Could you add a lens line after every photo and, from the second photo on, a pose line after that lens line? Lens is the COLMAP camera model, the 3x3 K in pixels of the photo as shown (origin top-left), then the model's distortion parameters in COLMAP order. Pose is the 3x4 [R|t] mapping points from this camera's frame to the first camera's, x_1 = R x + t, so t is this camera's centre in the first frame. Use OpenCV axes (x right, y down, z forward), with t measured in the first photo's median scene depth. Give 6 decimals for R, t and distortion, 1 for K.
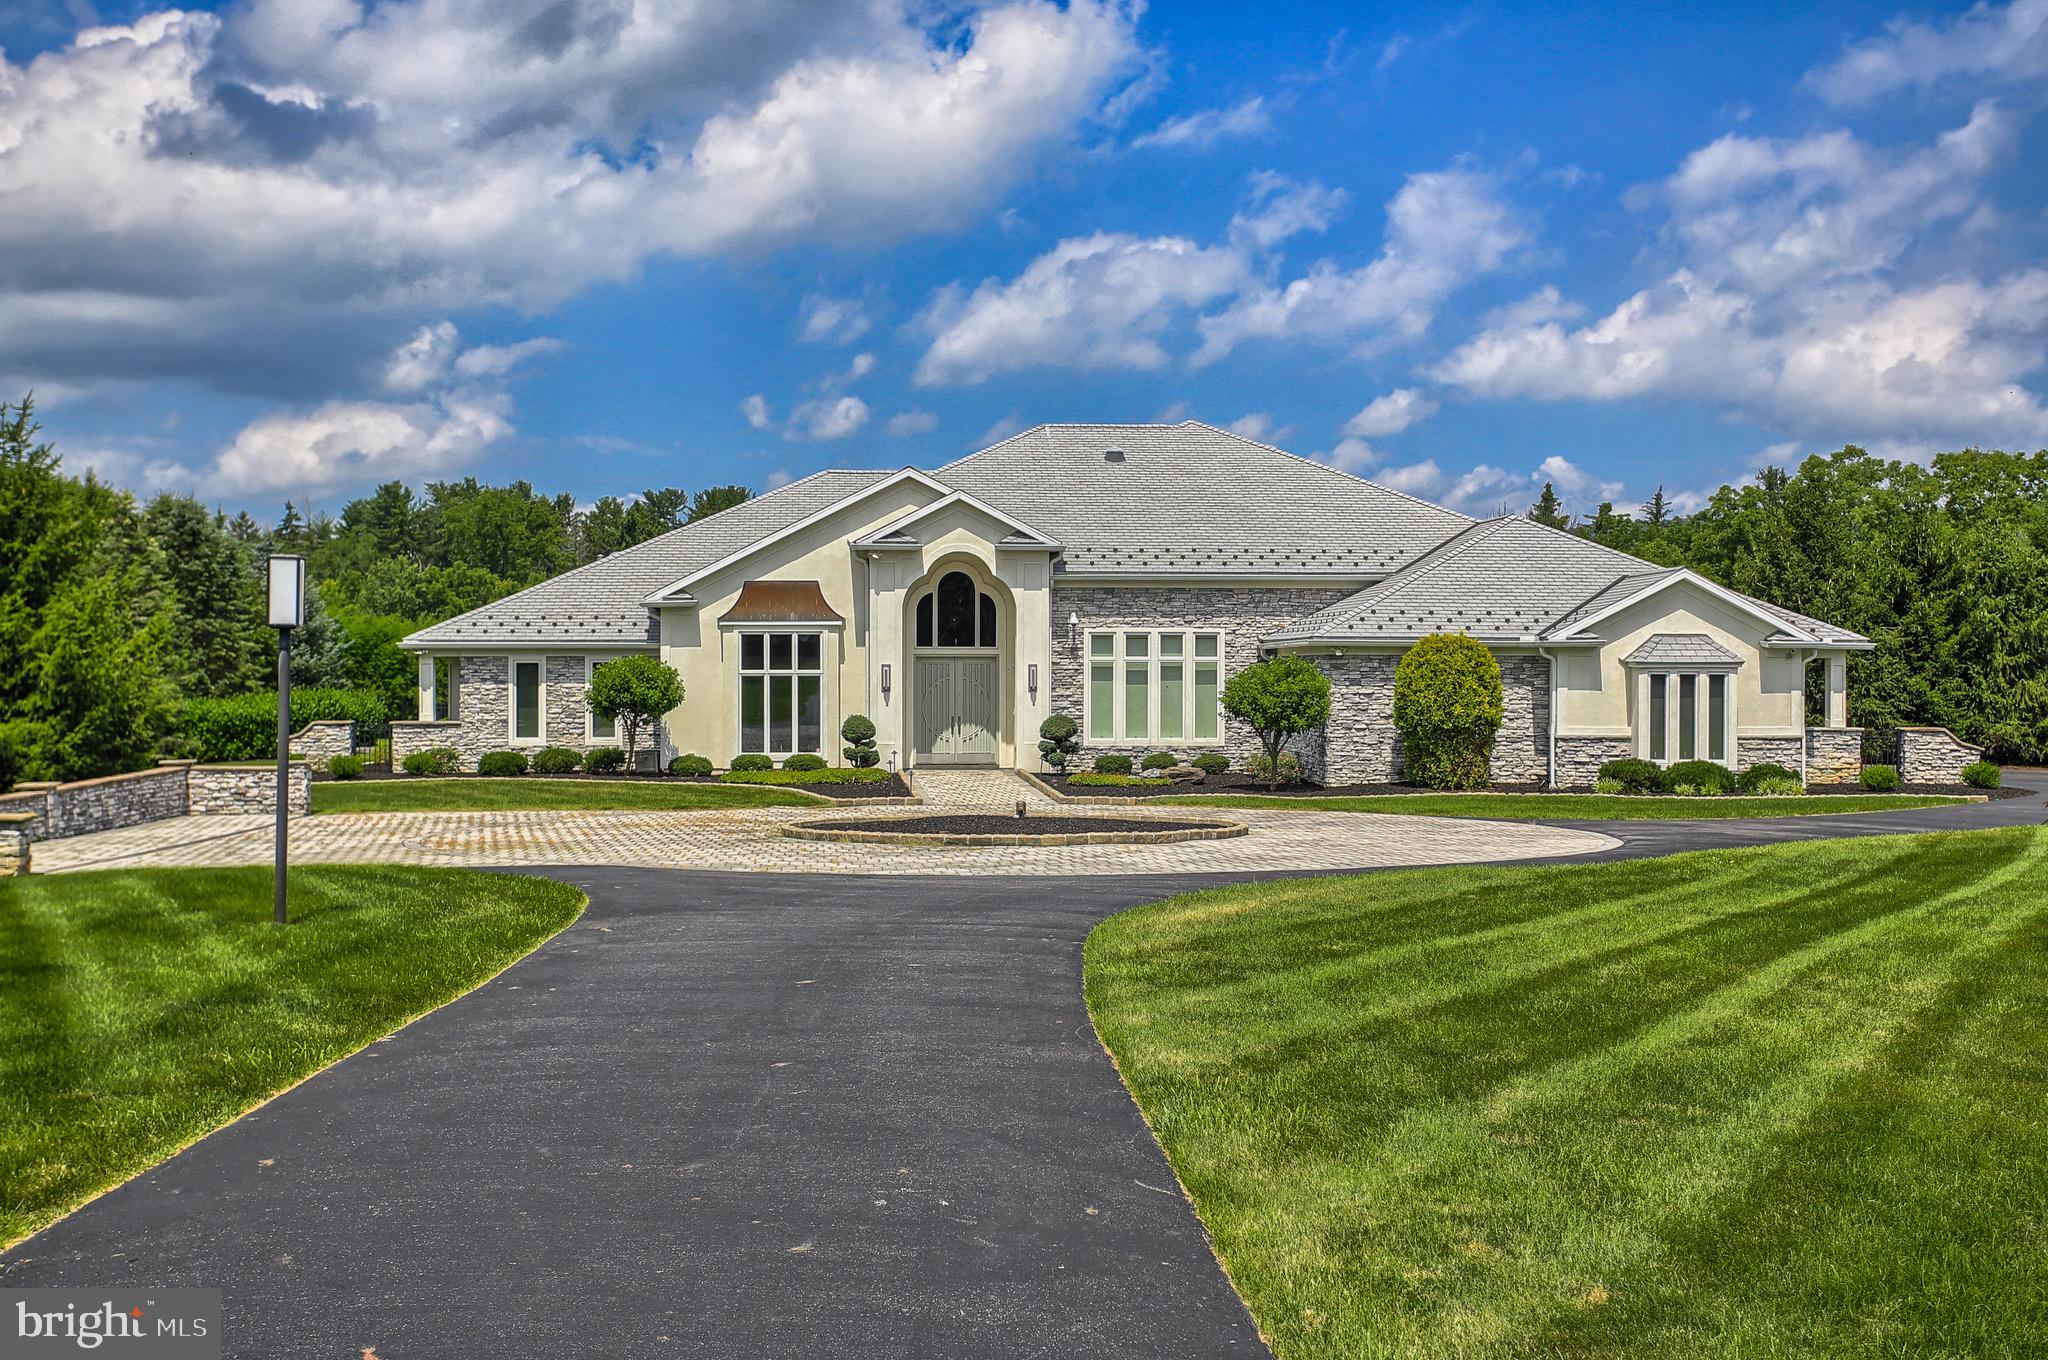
lens RADIAL K [[2333.3, 0, 1031.9], [0, 2333.3, 622.7], [0, 0, 1]] dist [0.054152, 0.039540]
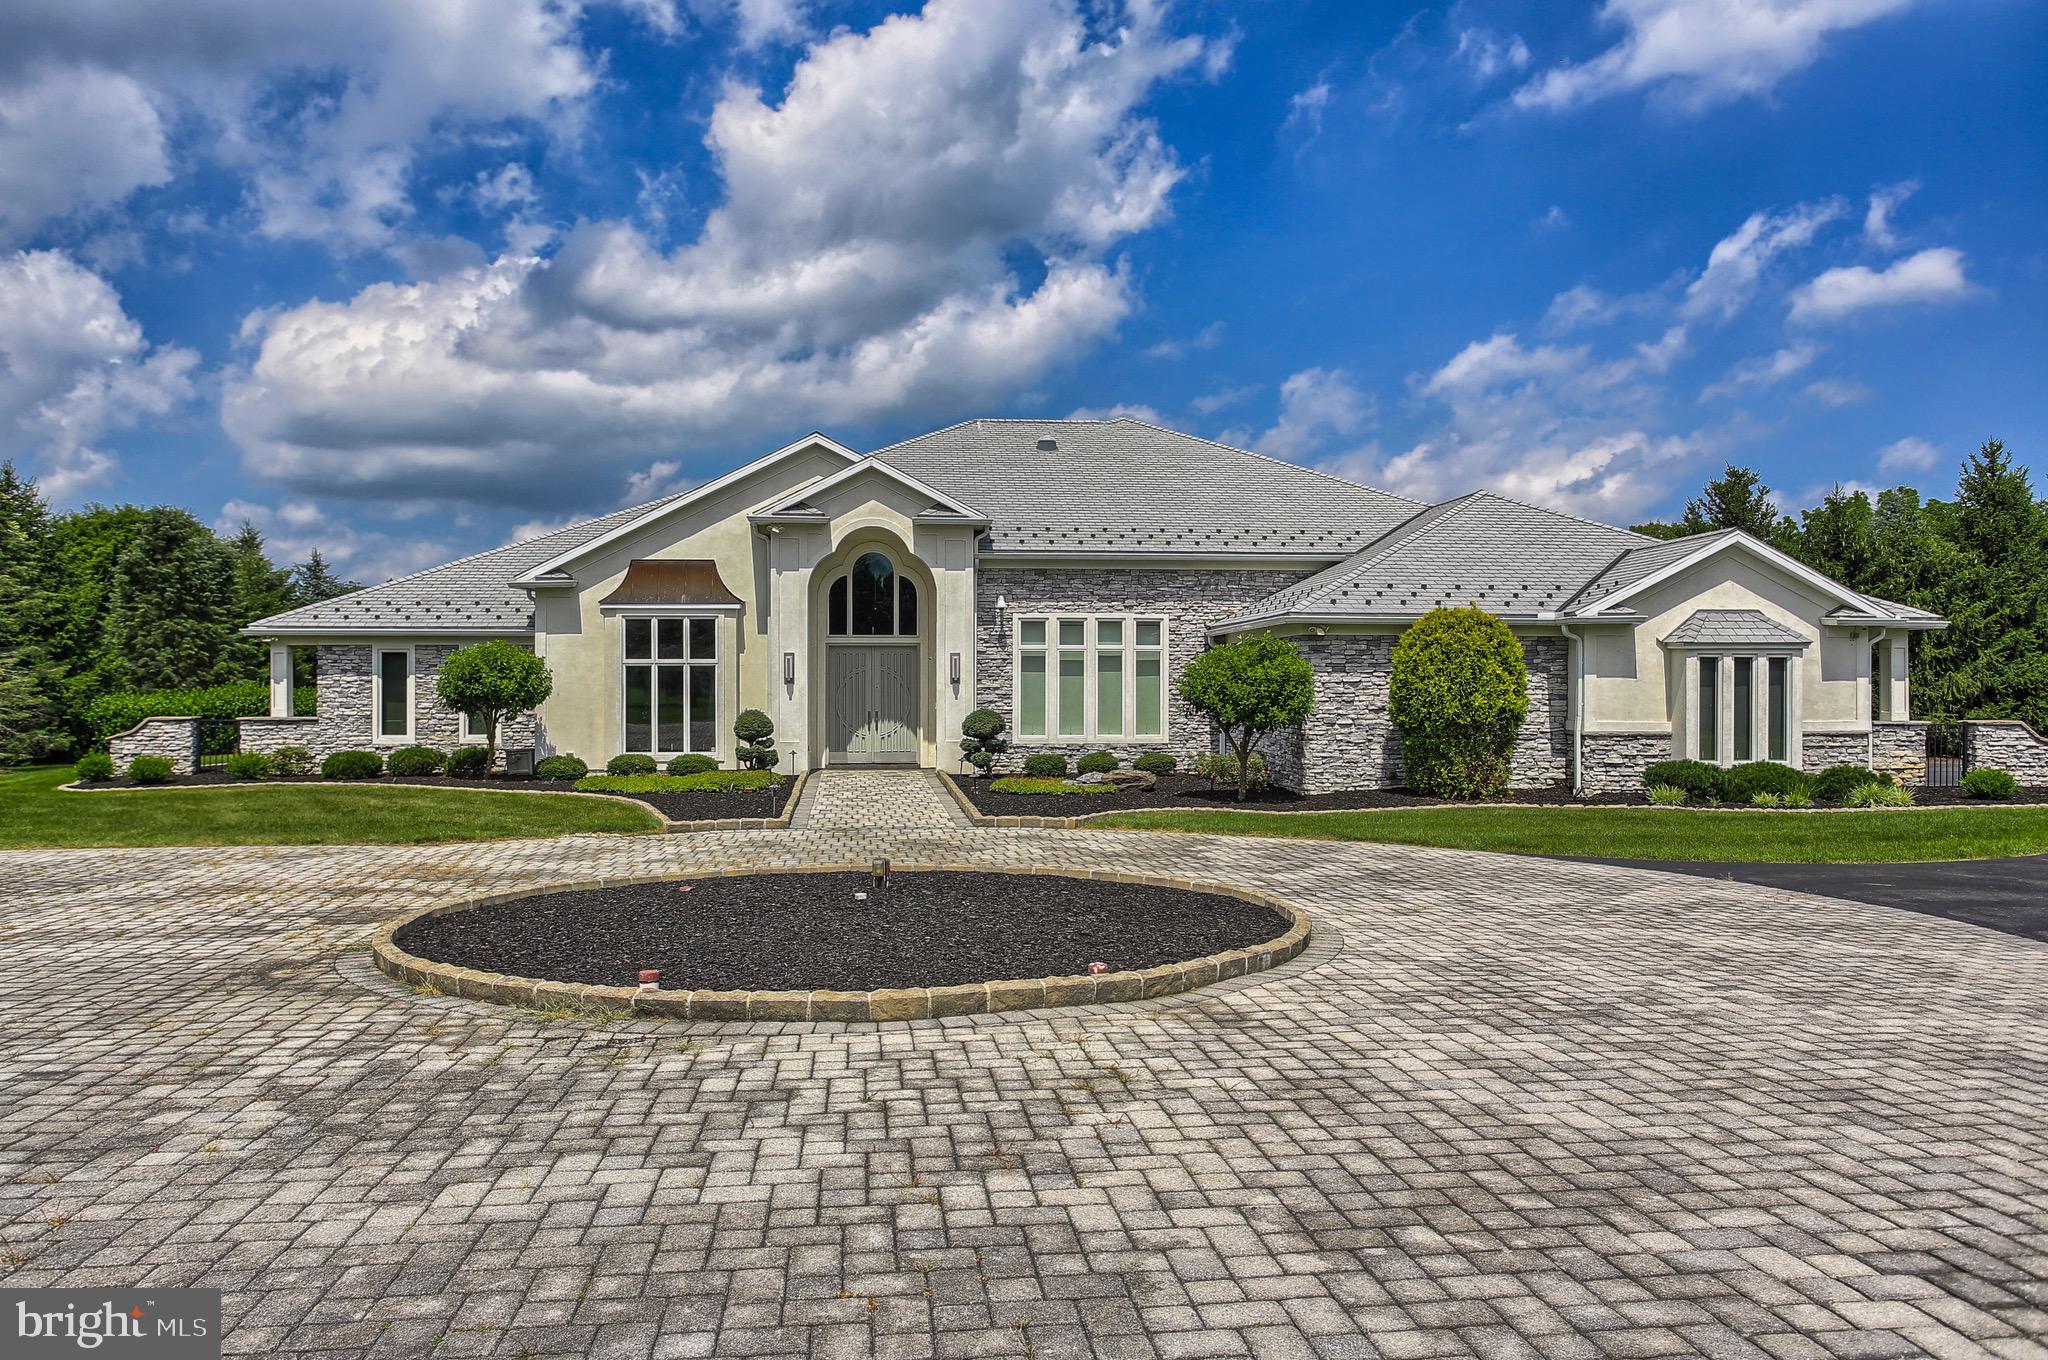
lens RADIAL K [[1451.6, 0, 1024.0], [0, 1451.6, 680.0], [0, 0, 1]] dist [-0.007102, -0.003064]
pose [[0.999775, -0.001145, 0.021201, 0.015007], [0.000807, 0.999873, 0.015937, 0.019641], [-0.021217, -0.015917, 0.999648, 0.450139]]
